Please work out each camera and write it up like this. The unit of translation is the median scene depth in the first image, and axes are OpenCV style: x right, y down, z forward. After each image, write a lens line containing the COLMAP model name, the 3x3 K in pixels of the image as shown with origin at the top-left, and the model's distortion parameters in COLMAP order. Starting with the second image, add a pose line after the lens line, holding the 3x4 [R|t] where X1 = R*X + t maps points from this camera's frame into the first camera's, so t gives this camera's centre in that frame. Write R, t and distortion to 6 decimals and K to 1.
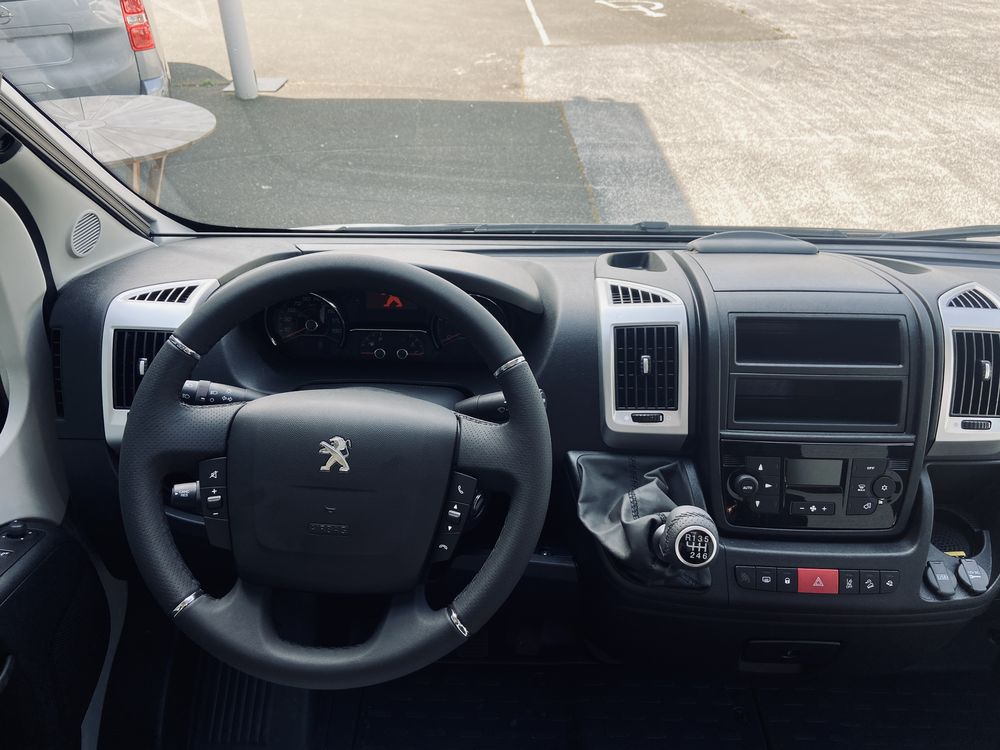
lens RADIAL K [[756.3, 0, 499.6], [0, 756.3, 378.3], [0, 0, 1]] dist [0.039307, -0.023746]
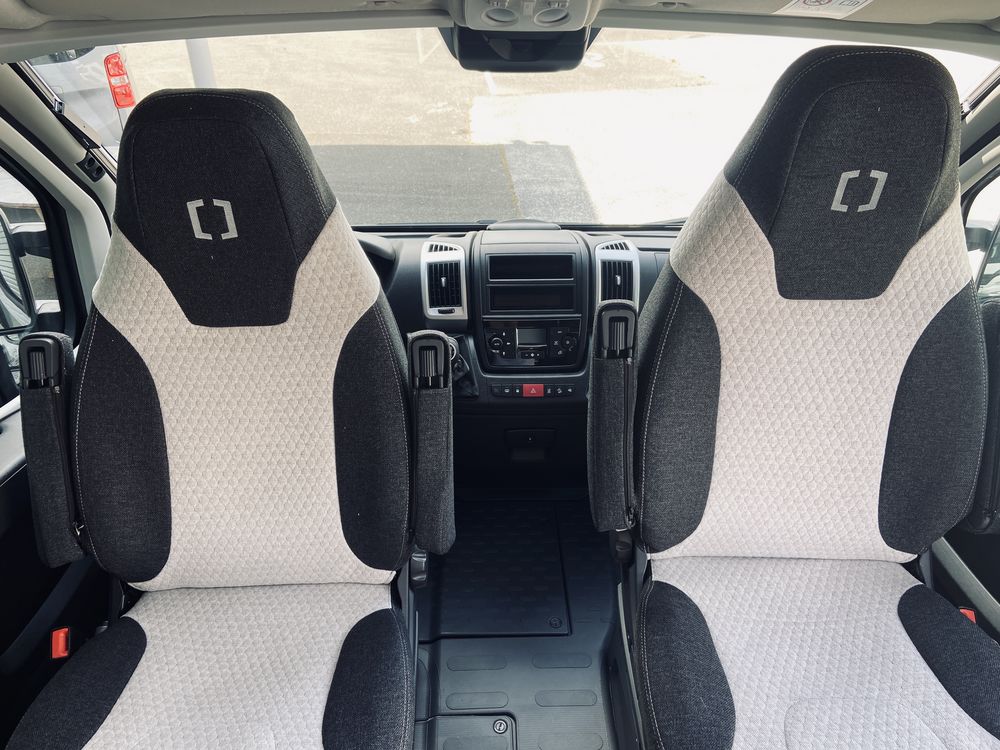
lens RADIAL K [[760.7, 0, 497.4], [0, 760.7, 371.2], [0, 0, 1]] dist [0.078072, -0.097856]
pose [[0.999189, -0.028434, 0.028501, 0.033958], [0.030139, 0.997666, -0.061277, 0.041265], [-0.026692, 0.062087, 0.997714, -0.113669]]
